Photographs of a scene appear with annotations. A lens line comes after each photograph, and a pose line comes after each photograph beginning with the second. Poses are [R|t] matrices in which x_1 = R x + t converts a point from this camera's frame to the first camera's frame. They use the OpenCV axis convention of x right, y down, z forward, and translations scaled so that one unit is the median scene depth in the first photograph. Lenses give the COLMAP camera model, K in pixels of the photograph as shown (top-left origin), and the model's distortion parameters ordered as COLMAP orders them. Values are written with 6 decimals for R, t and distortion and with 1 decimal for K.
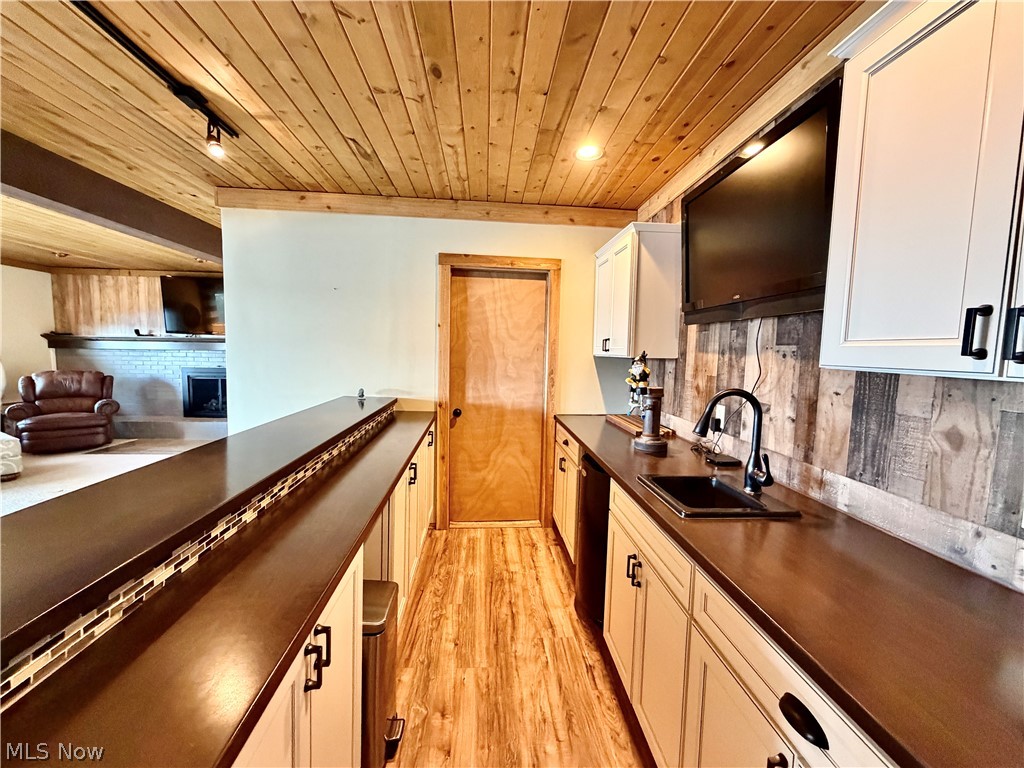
lens RADIAL K [[408.4, 0, 509.4], [0, 408.4, 383.0], [0, 0, 1]] dist [0.000099, 0.000887]
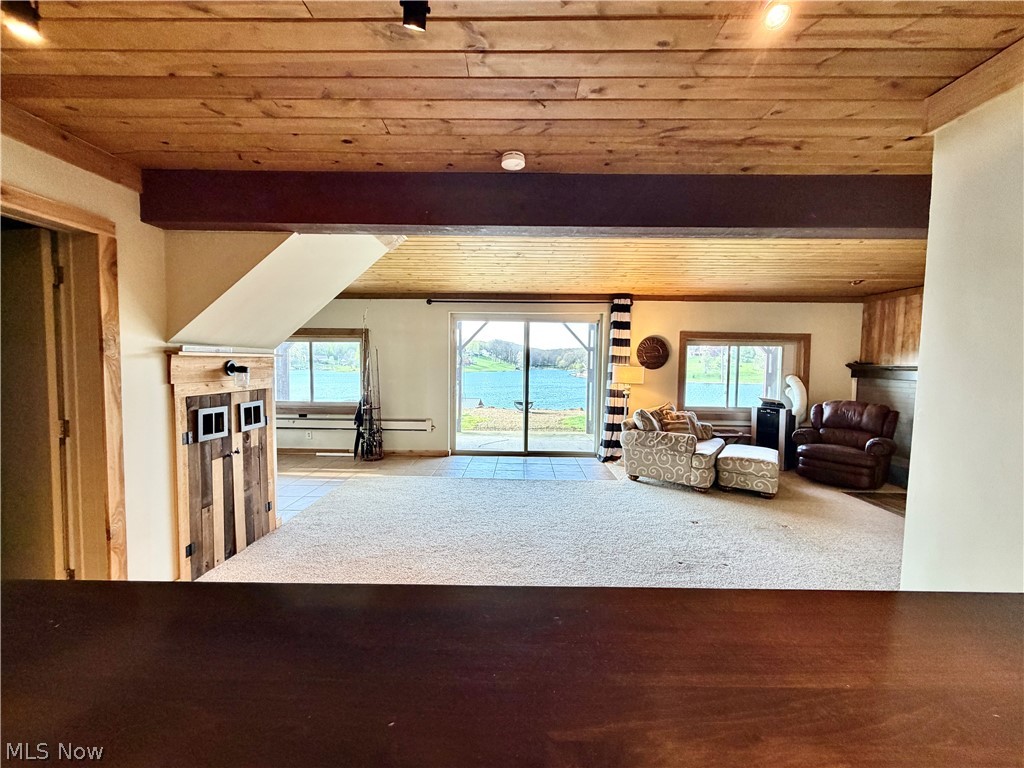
lens RADIAL K [[408.4, 0, 514.1], [0, 408.4, 385.0], [0, 0, 1]] dist [0.000099, 0.000887]
pose [[-0.080316, 0.038167, -0.996038, -0.061472], [-0.095541, 0.994371, 0.045808, -0.038420], [0.992180, 0.098842, -0.076218, 0.287225]]
